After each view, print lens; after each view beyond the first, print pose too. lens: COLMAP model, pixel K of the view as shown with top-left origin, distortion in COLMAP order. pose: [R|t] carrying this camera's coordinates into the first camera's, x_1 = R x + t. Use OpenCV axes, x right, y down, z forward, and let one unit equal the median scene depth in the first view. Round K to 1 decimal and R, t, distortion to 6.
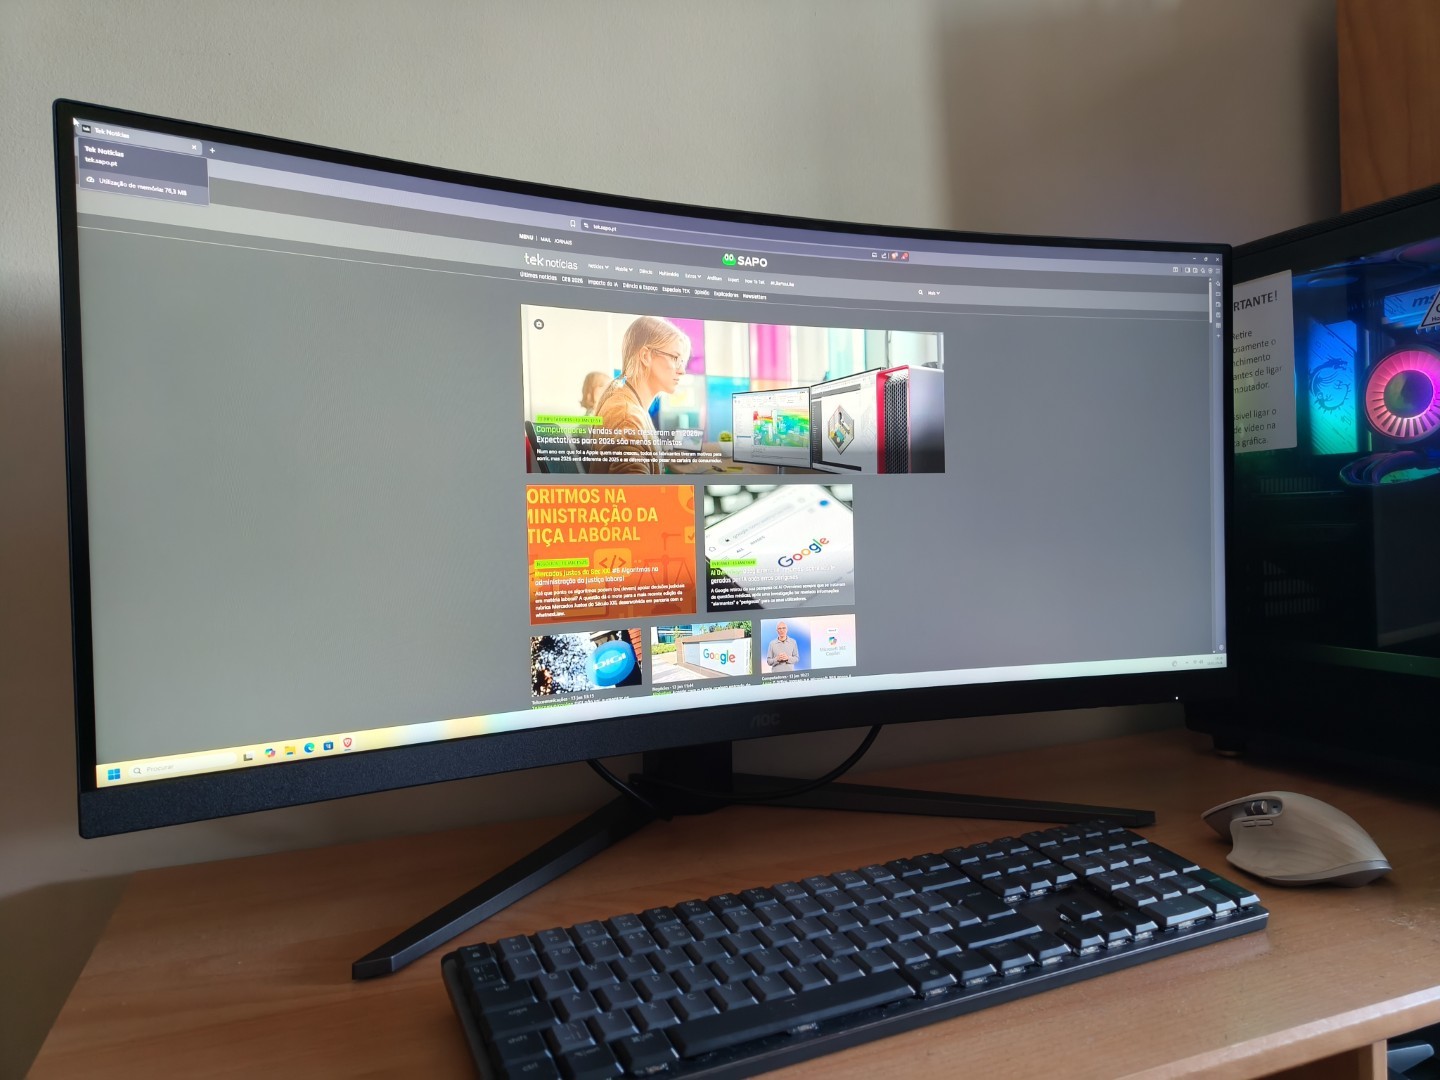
lens RADIAL K [[1012.2, 0, 714.8], [0, 1012.2, 554.3], [0, 0, 1]] dist [-0.004752, 0.008648]
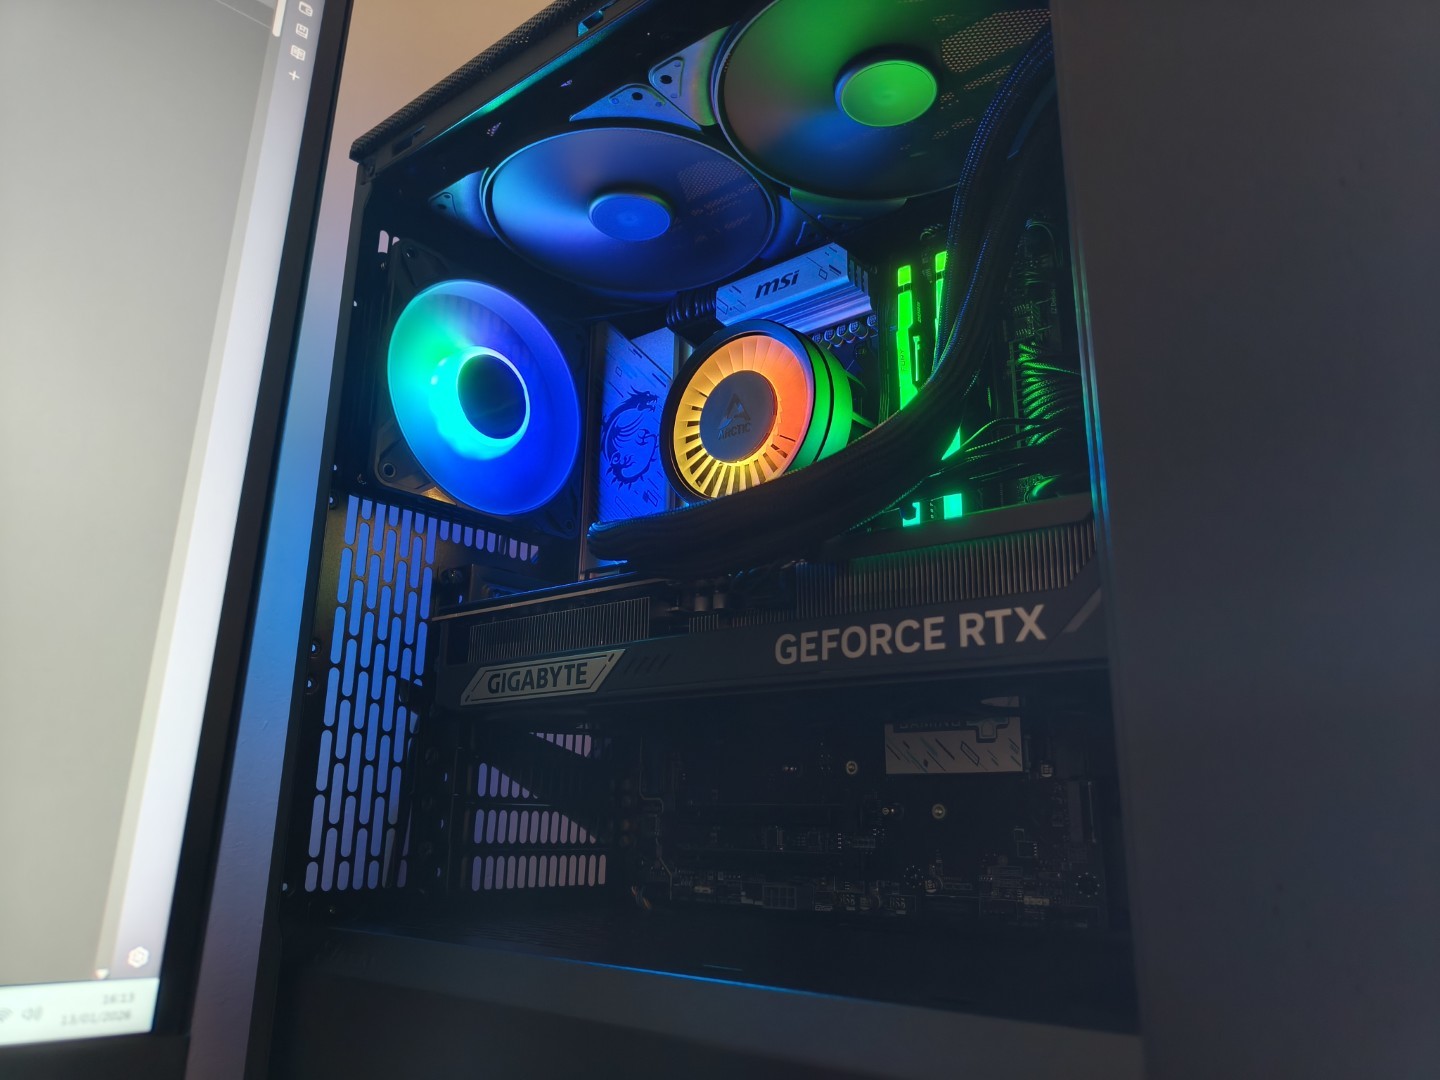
lens RADIAL K [[1012.2, 0, 714.8], [0, 1012.2, 554.3], [0, 0, 1]] dist [-0.004752, 0.008648]
pose [[0.873812, 0.183231, 0.450420, 0.456124], [-0.042584, 0.951565, -0.304485, 0.058021], [-0.484395, 0.246882, 0.839292, 0.594255]]
